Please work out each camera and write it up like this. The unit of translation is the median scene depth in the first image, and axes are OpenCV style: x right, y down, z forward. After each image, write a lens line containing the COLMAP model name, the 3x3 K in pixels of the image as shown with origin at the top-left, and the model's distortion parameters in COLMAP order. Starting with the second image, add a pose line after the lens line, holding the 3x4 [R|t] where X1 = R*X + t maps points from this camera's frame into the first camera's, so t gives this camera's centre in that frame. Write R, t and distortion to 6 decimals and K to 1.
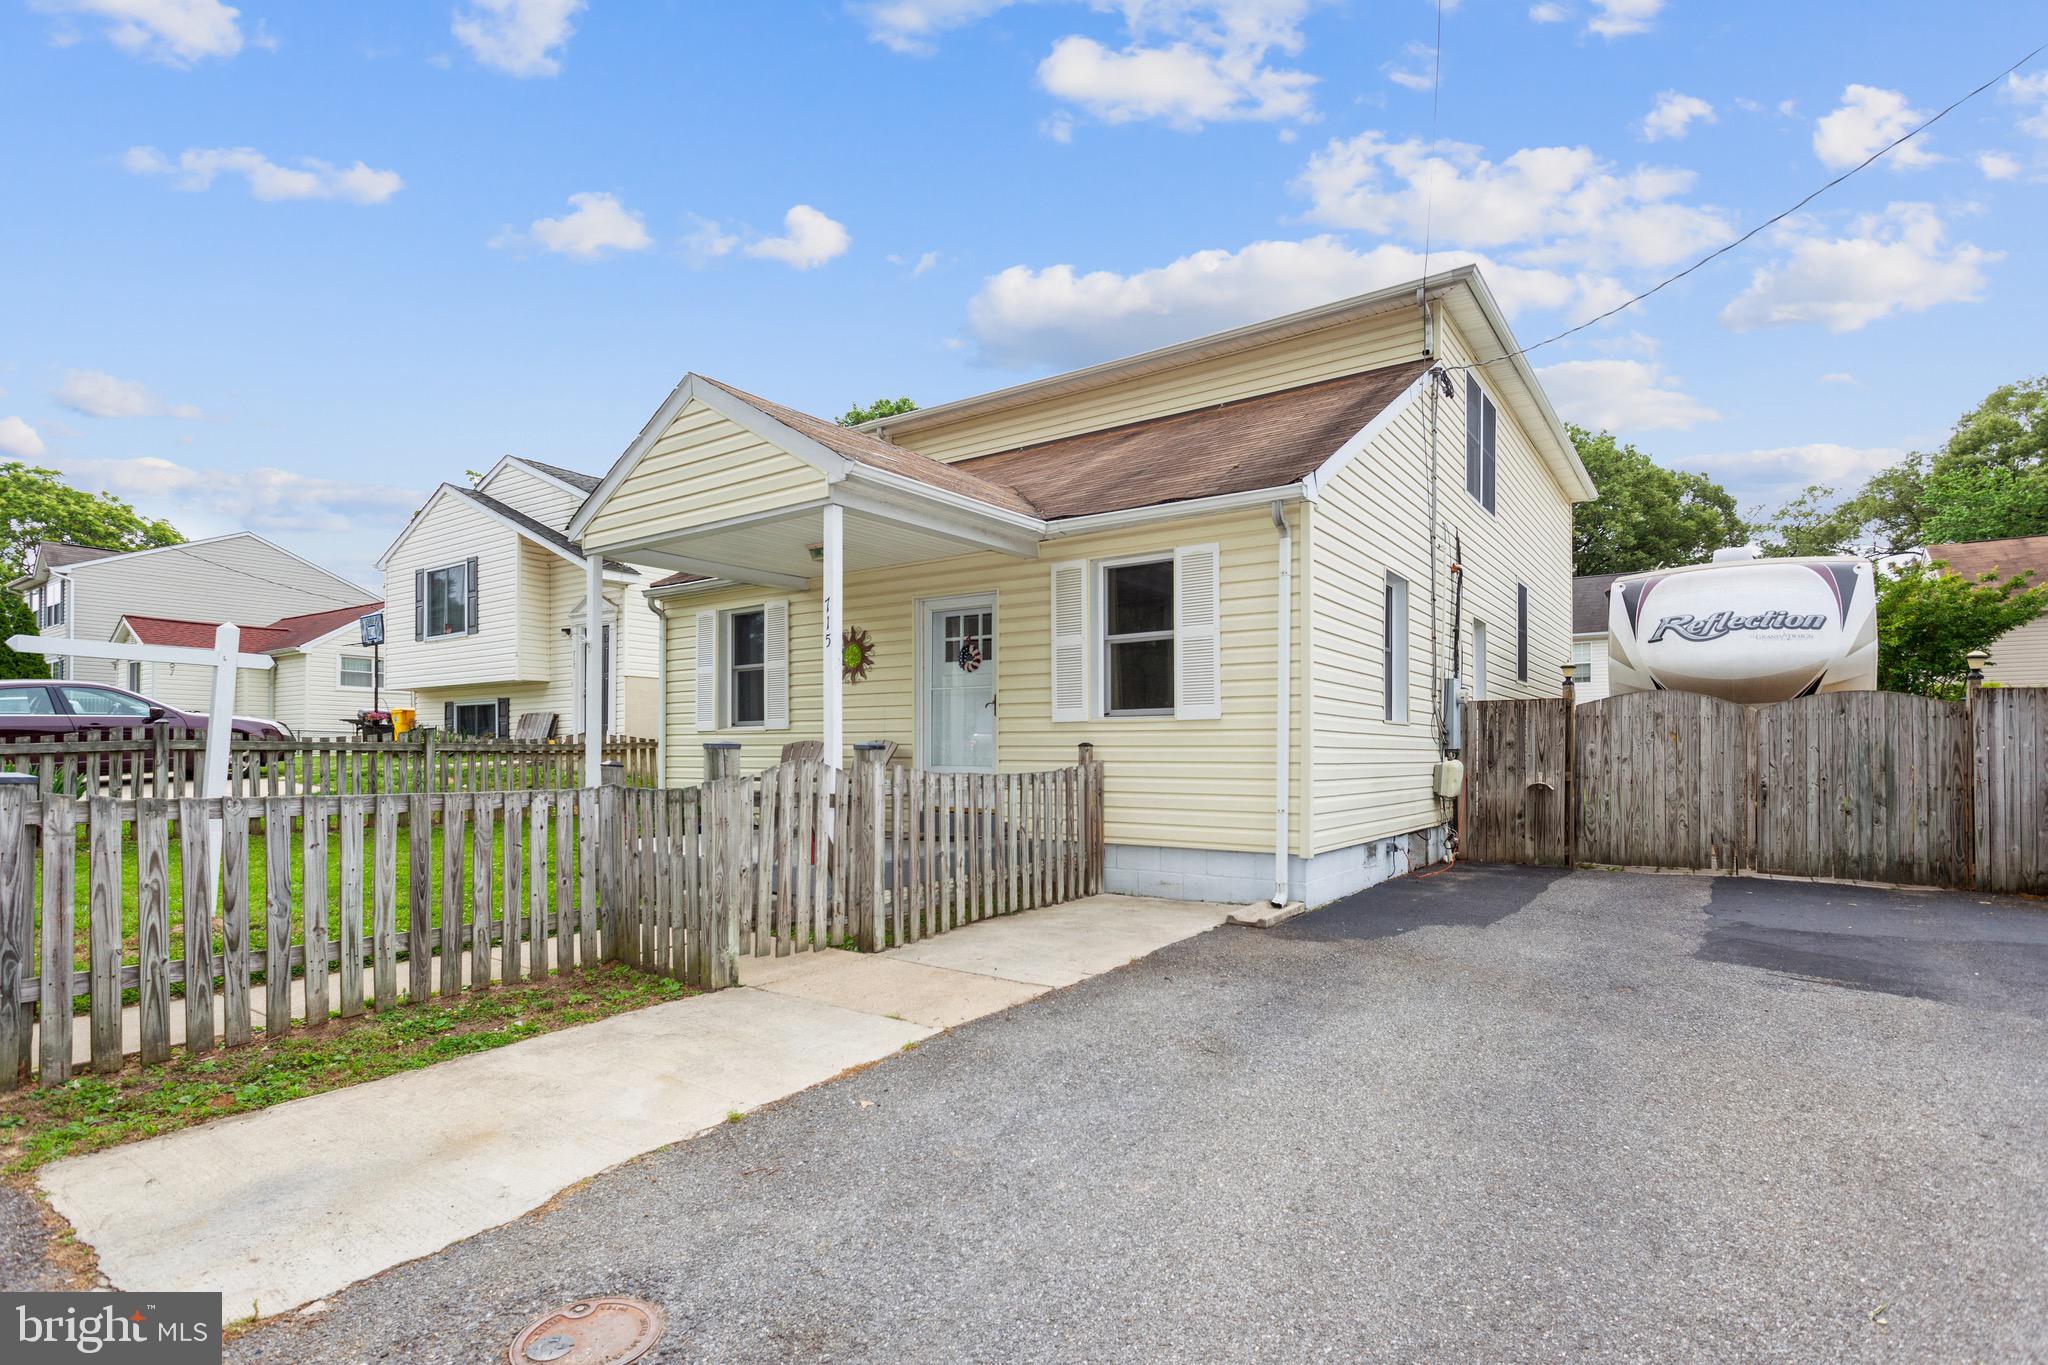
lens RADIAL K [[987.5, 0, 1037.7], [0, 987.5, 743.8], [0, 0, 1]] dist [0.004065, 0.001459]
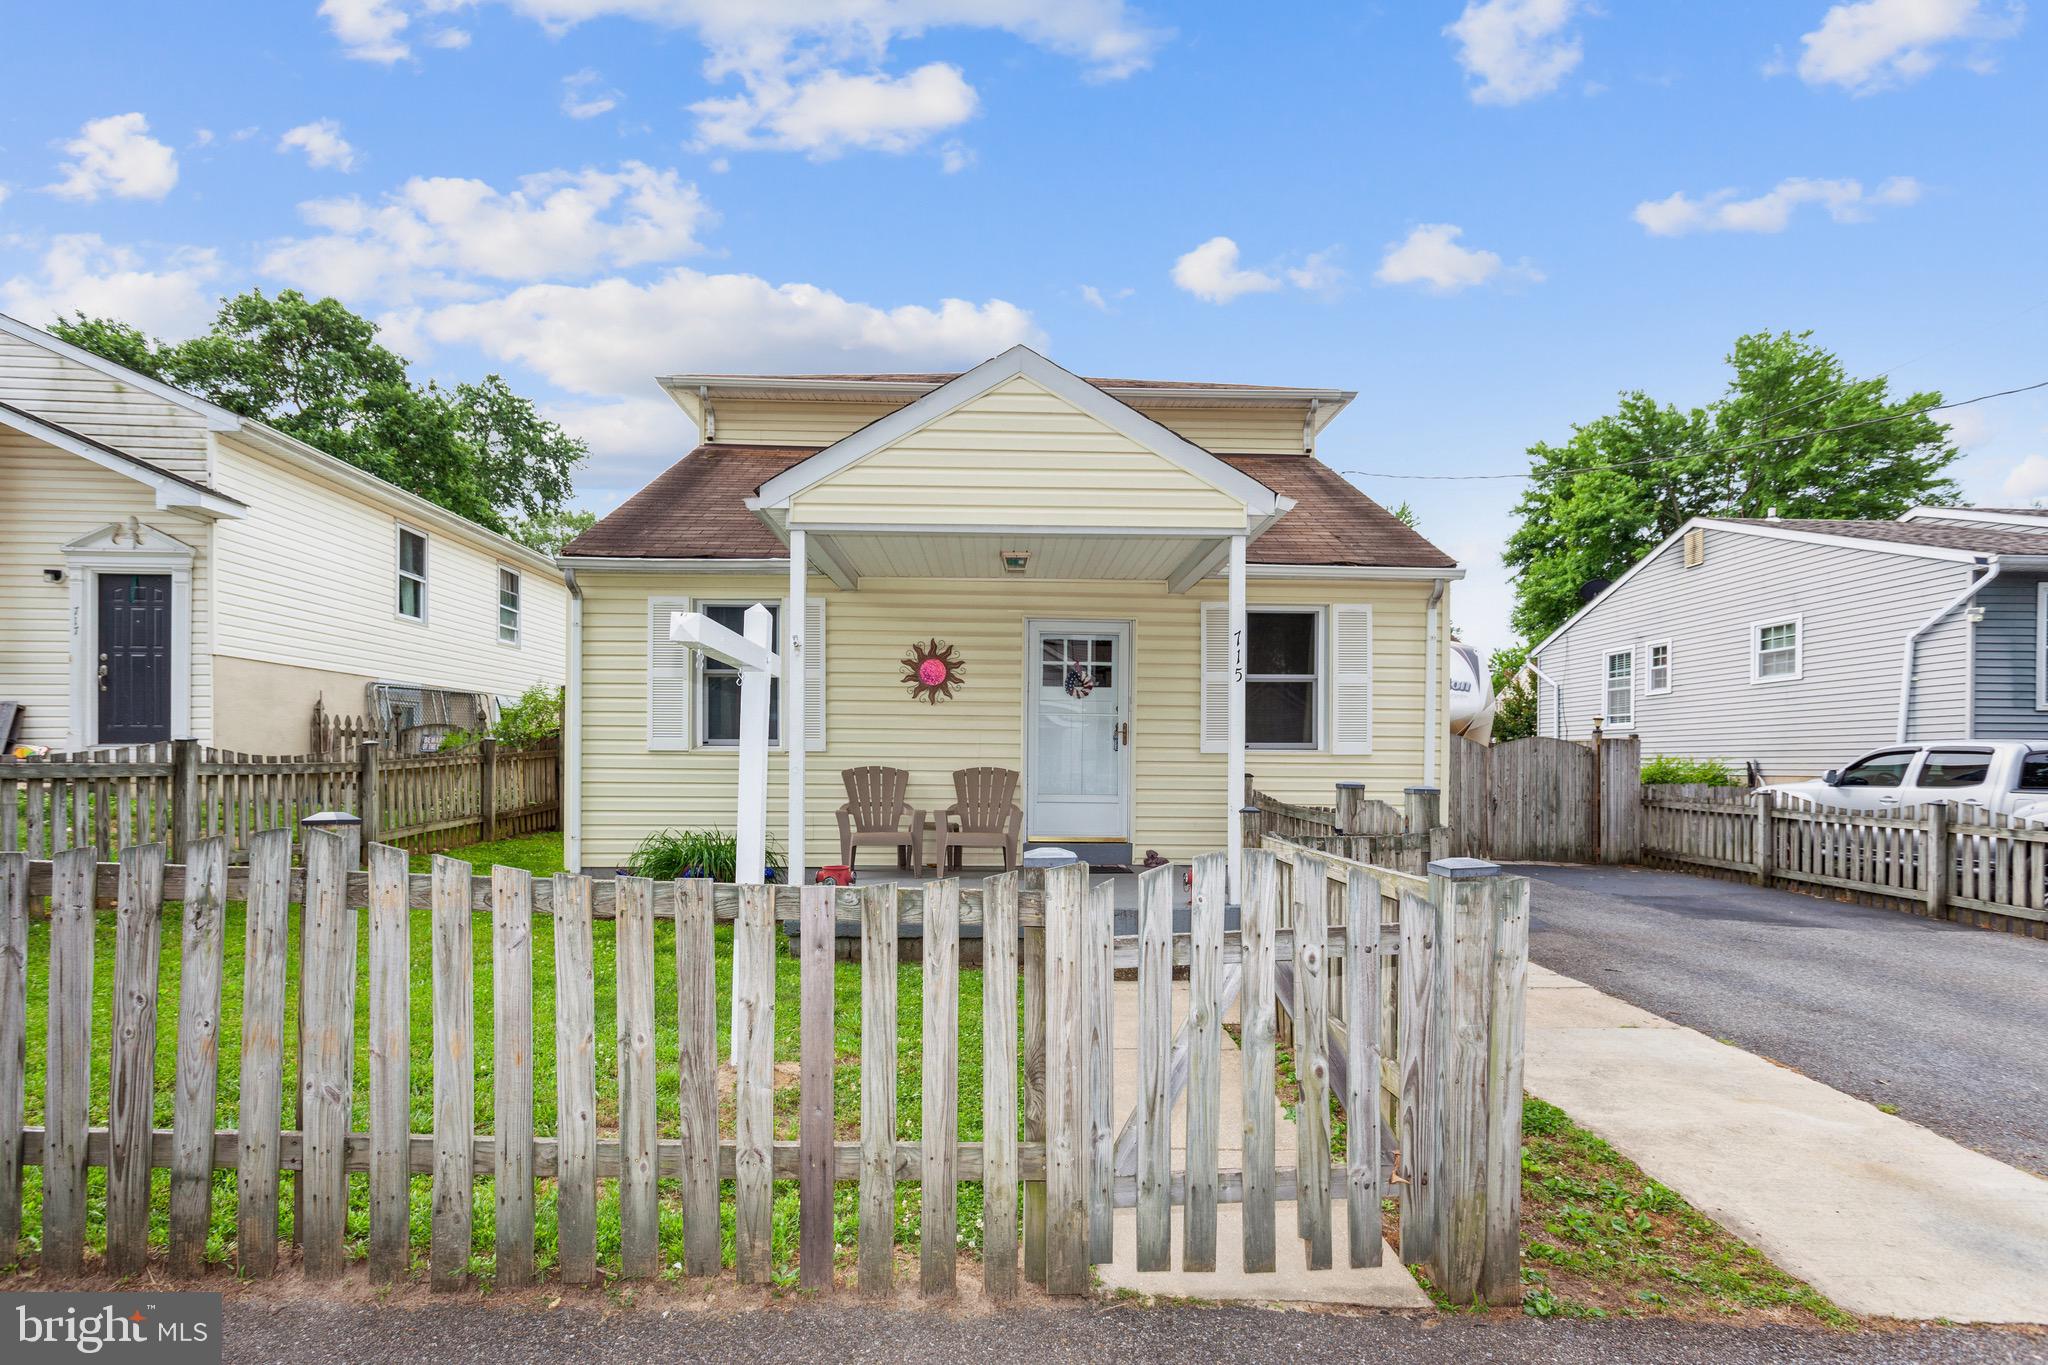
lens RADIAL K [[987.5, 0, 1015.9], [0, 987.5, 768.1], [0, 0, 1]] dist [0.004065, 0.001459]
pose [[0.805397, 0.002761, 0.592730, -0.723692], [-0.013925, 0.999801, 0.014264, -0.016928], [-0.592572, -0.019742, 0.805275, 0.254255]]
